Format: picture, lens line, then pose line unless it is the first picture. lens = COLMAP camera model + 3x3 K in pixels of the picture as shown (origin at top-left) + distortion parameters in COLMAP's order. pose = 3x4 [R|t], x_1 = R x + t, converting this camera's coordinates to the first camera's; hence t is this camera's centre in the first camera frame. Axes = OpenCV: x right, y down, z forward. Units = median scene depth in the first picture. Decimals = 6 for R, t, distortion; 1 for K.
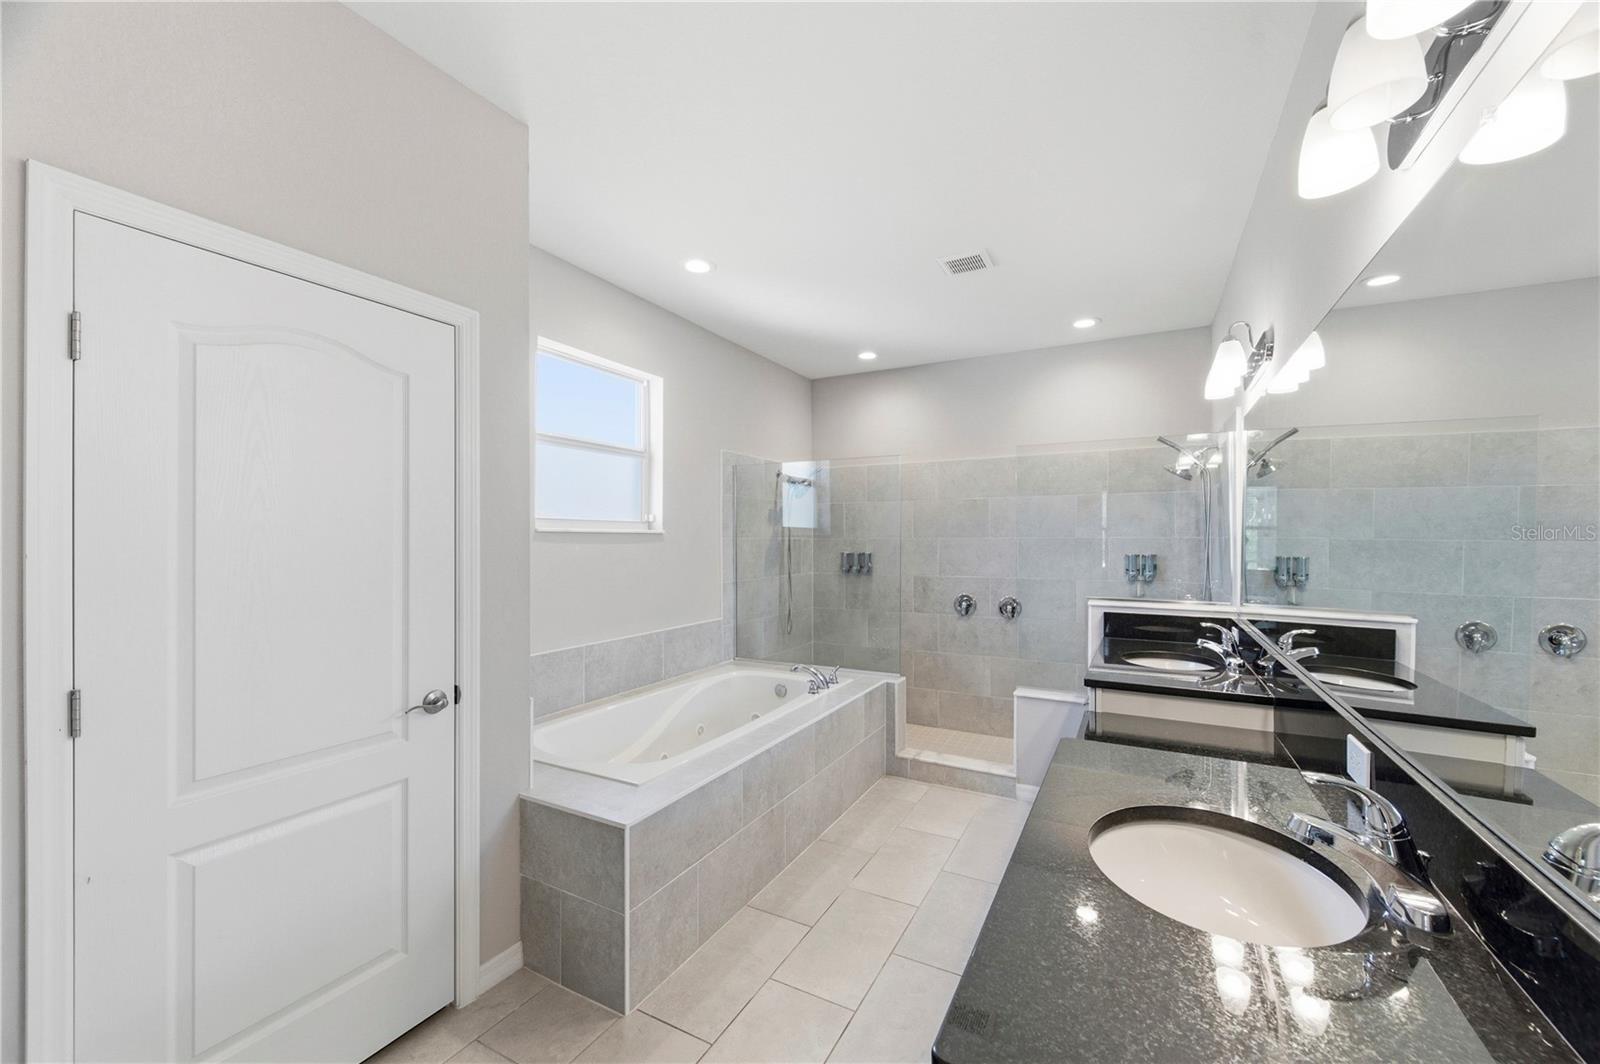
lens RADIAL K [[626.8, 0, 800.1], [0, 626.8, 539.4], [0, 0, 1]] dist [0.008475, -0.001413]
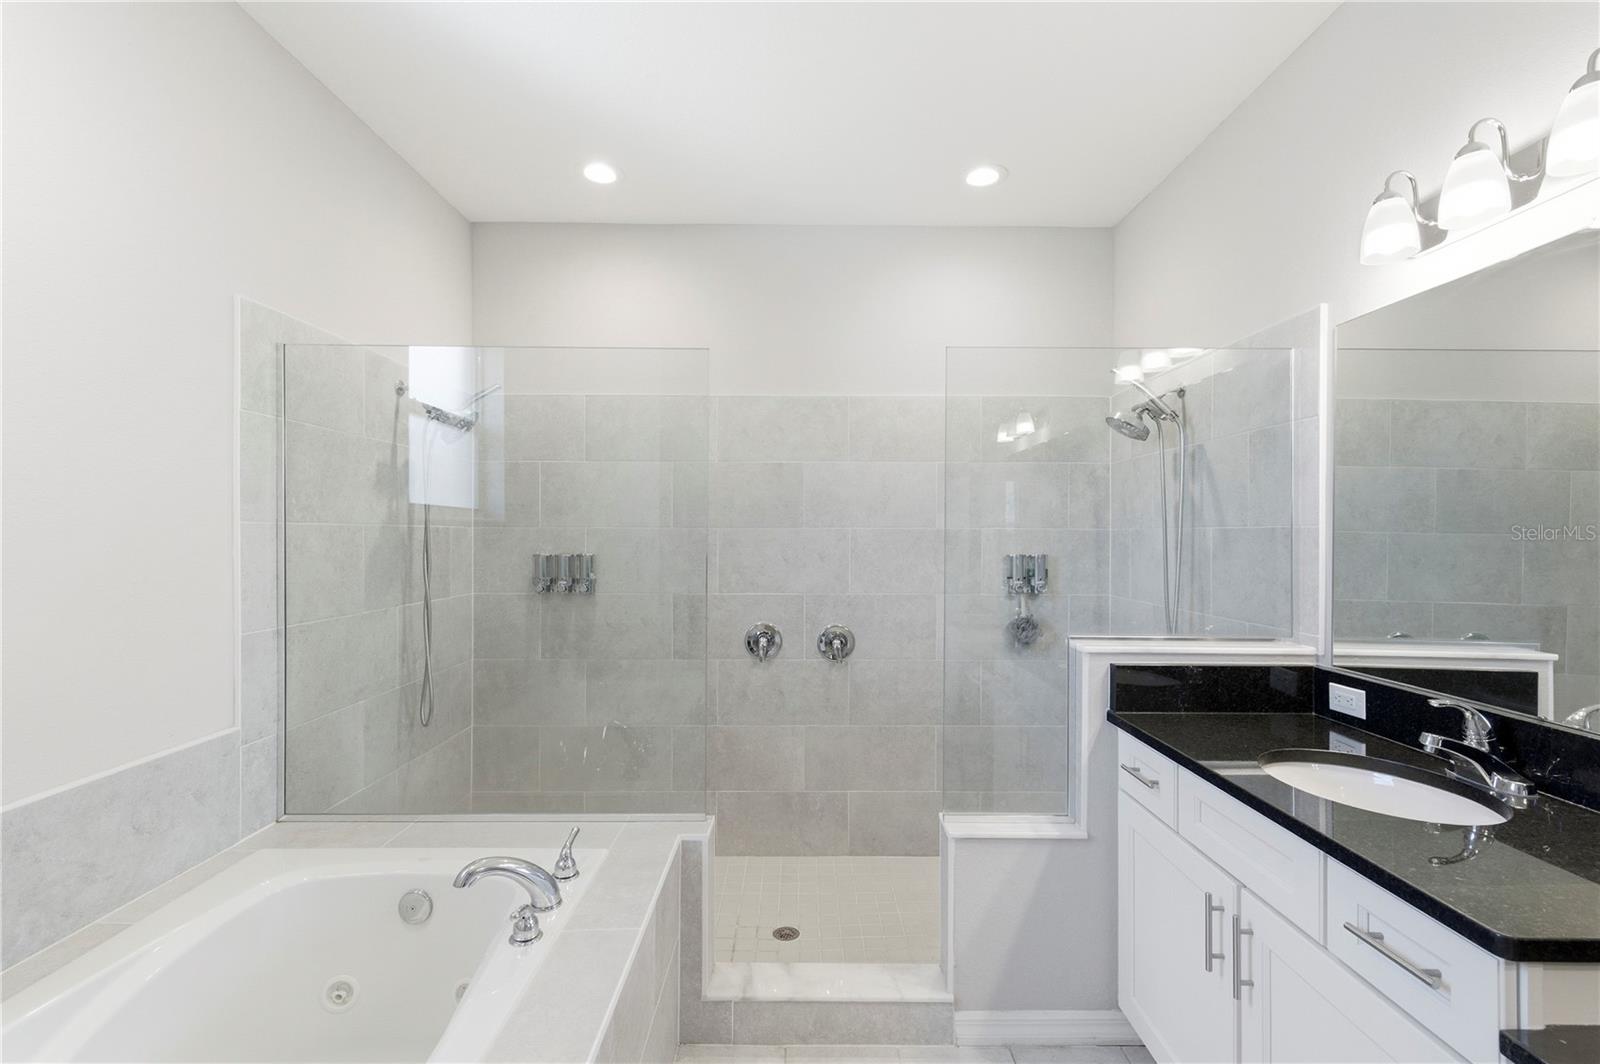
lens RADIAL K [[710.9, 0, 801.2], [0, 710.9, 537.1], [0, 0, 1]] dist [0.005281, -0.000996]
pose [[0.877698, 0.002749, 0.479206, -0.033089], [-0.003916, 0.999991, 0.001435, 0.005900], [-0.479198, -0.003136, 0.877701, 0.482446]]
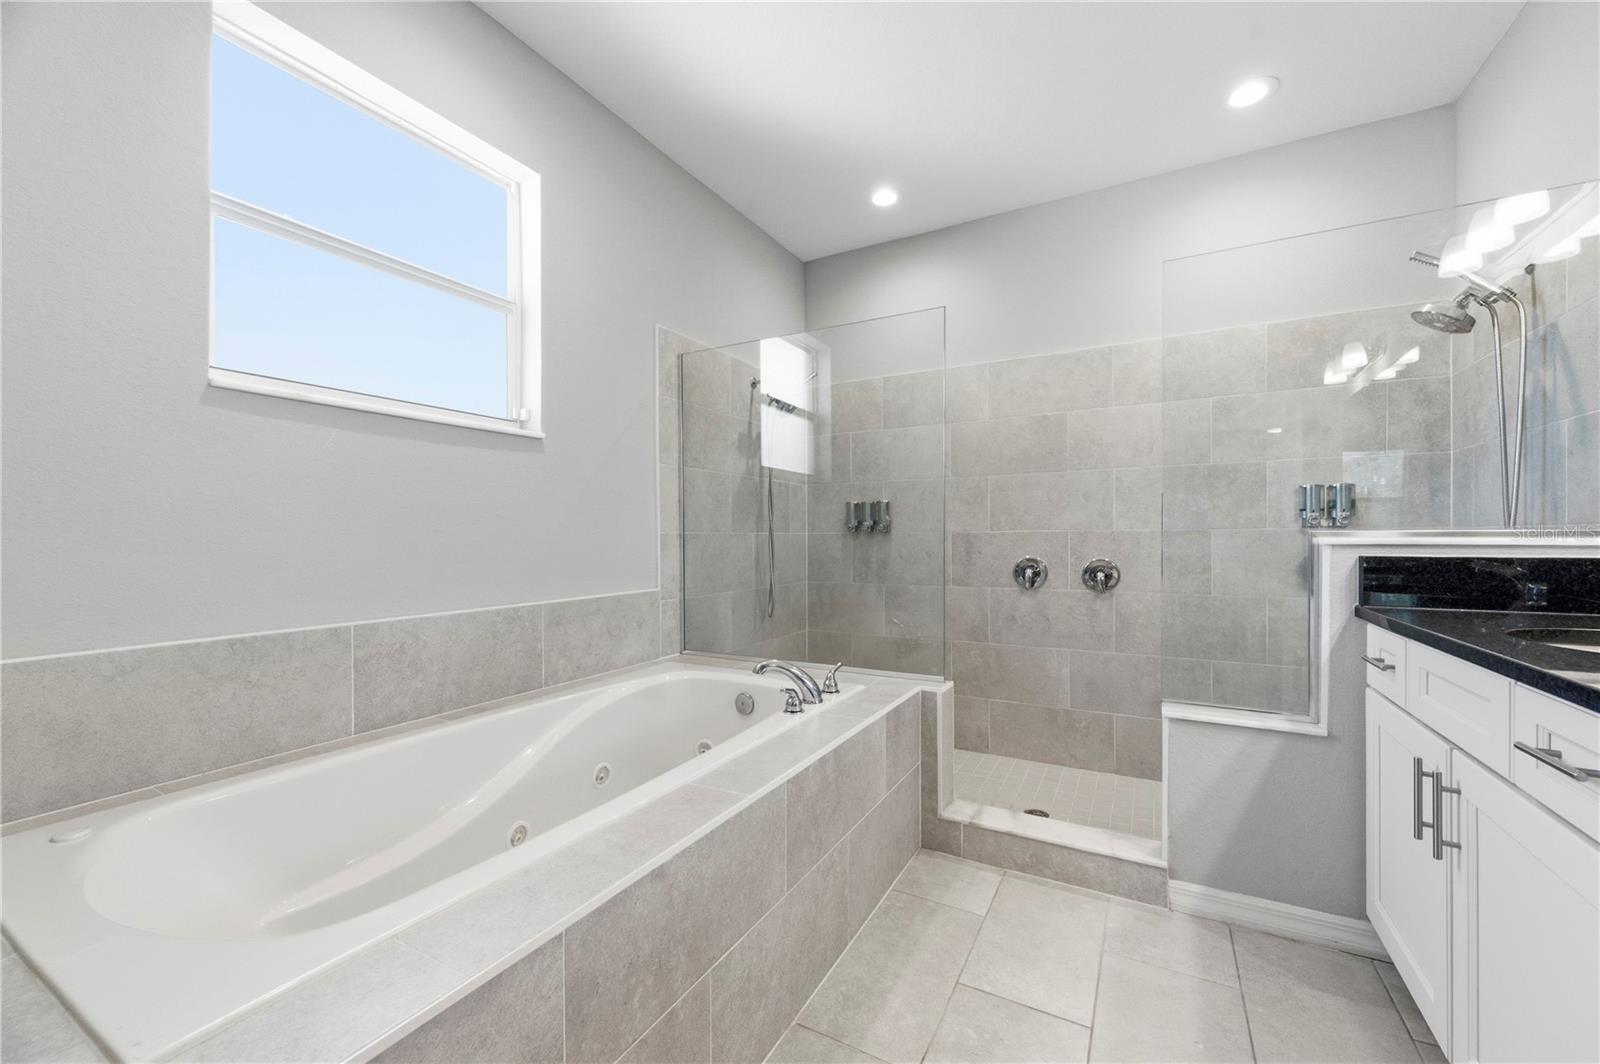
lens RADIAL K [[626.8, 0, 802.5], [0, 626.8, 542.4], [0, 0, 1]] dist [0.008475, -0.001413]
pose [[0.999945, -0.003130, -0.010041, 0.030545], [0.003198, 0.999972, 0.006765, 0.080798], [0.010019, -0.006797, 0.999927, 0.393892]]
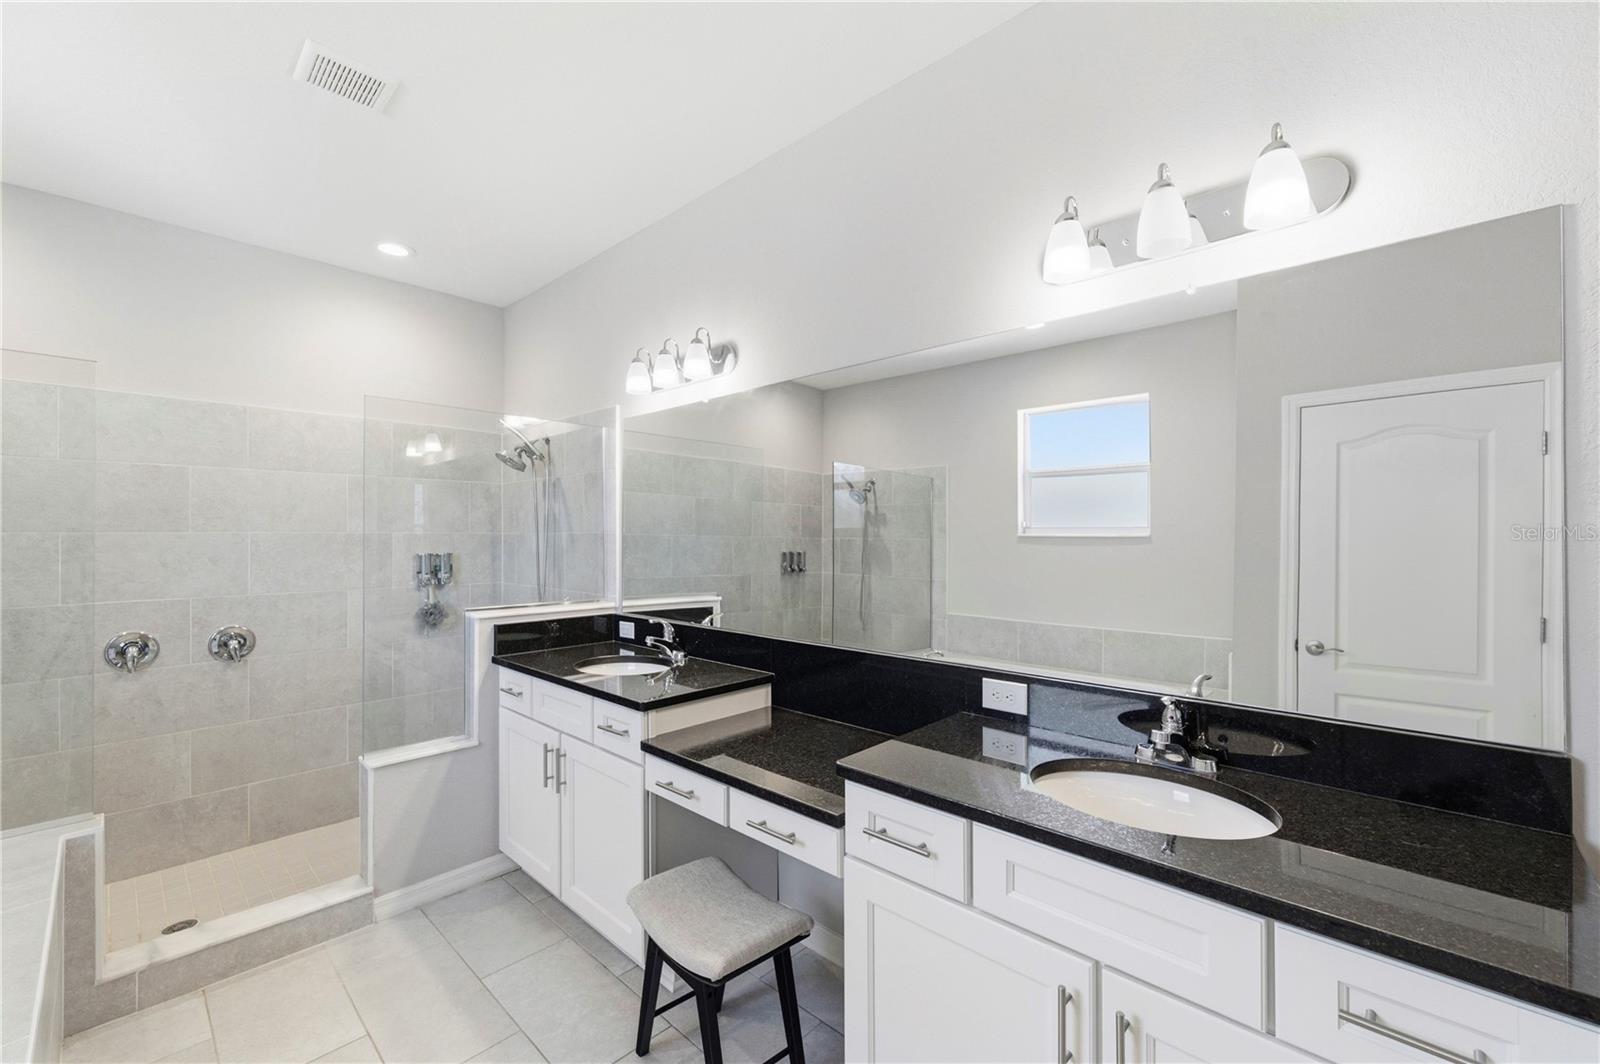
lens RADIAL K [[658.5, 0, 799.1], [0, 658.5, 531.9], [0, 0, 1]] dist [-0.000042, 0.000174]
pose [[0.258134, 0.005710, 0.966092, -0.188133], [0.002126, 0.999977, -0.006478, 0.002515], [-0.966107, 0.003727, 0.258116, 0.328840]]
